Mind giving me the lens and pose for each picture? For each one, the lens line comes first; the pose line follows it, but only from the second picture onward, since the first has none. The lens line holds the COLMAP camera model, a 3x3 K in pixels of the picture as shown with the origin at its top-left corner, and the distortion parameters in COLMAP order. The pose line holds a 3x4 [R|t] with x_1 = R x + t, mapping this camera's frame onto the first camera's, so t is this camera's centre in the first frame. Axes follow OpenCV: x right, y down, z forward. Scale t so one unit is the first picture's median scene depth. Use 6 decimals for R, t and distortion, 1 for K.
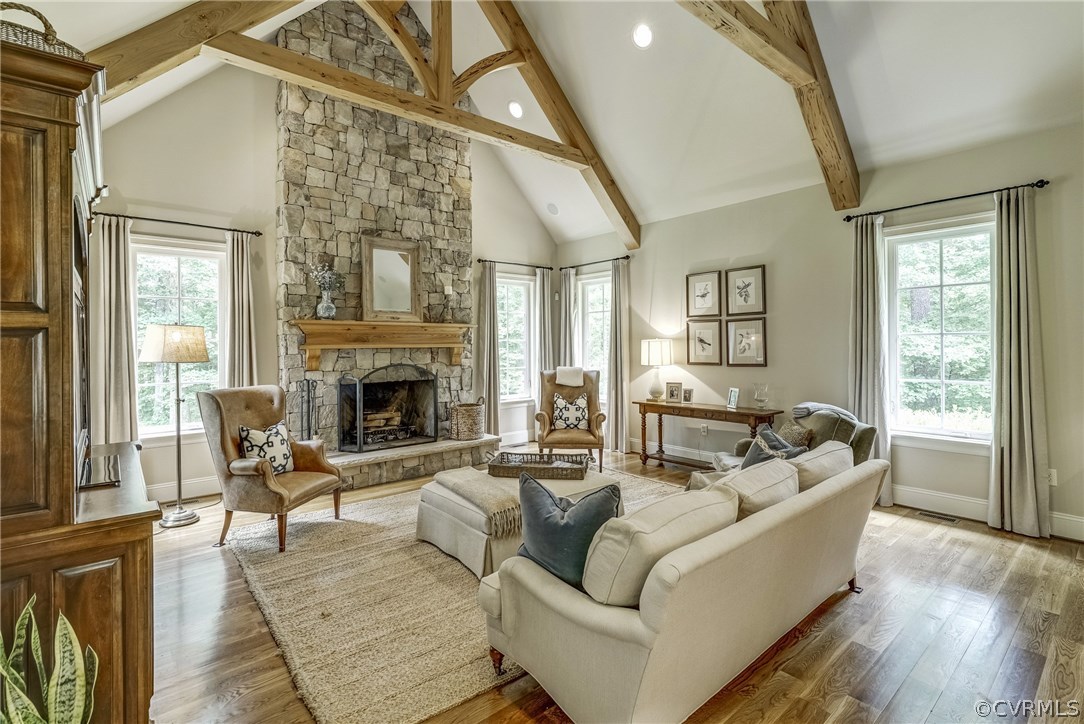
lens RADIAL K [[499.0, 0, 538.2], [0, 499.0, 342.5], [0, 0, 1]] dist [-0.004377, 0.003397]
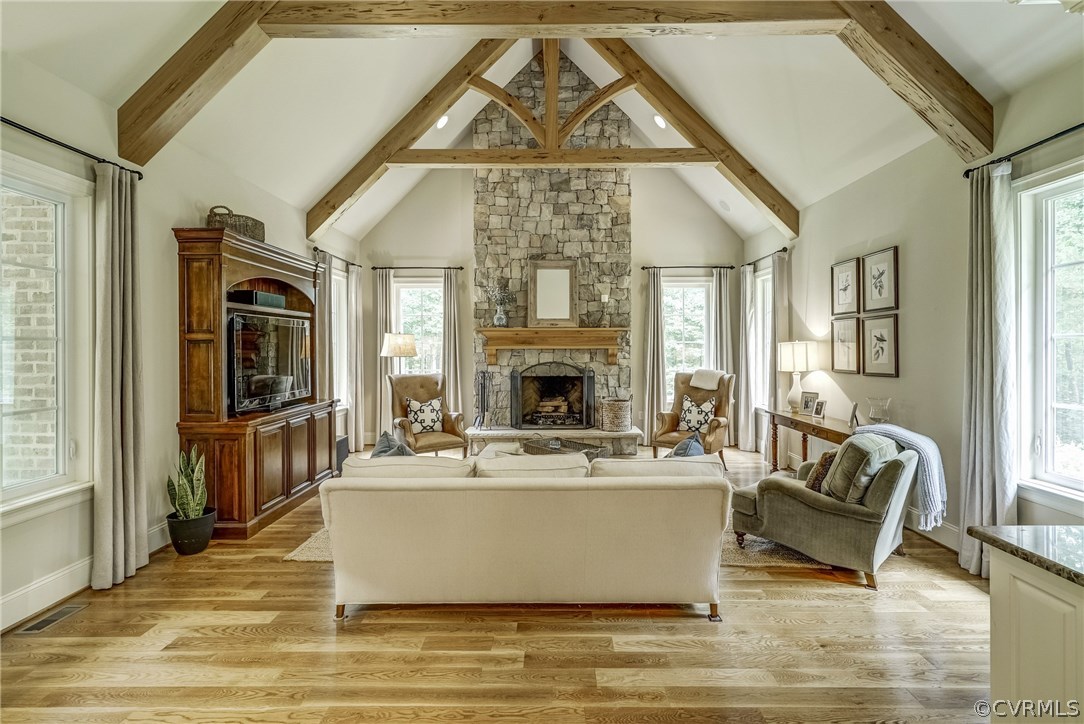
lens RADIAL K [[499.0, 0, 545.6], [0, 499.0, 345.4], [0, 0, 1]] dist [-0.004377, 0.003397]
pose [[0.764558, 0.005086, -0.644534, 0.495367], [-0.001237, 0.999979, 0.006424, -0.005266], [0.644553, -0.004114, 0.764548, 0.050501]]
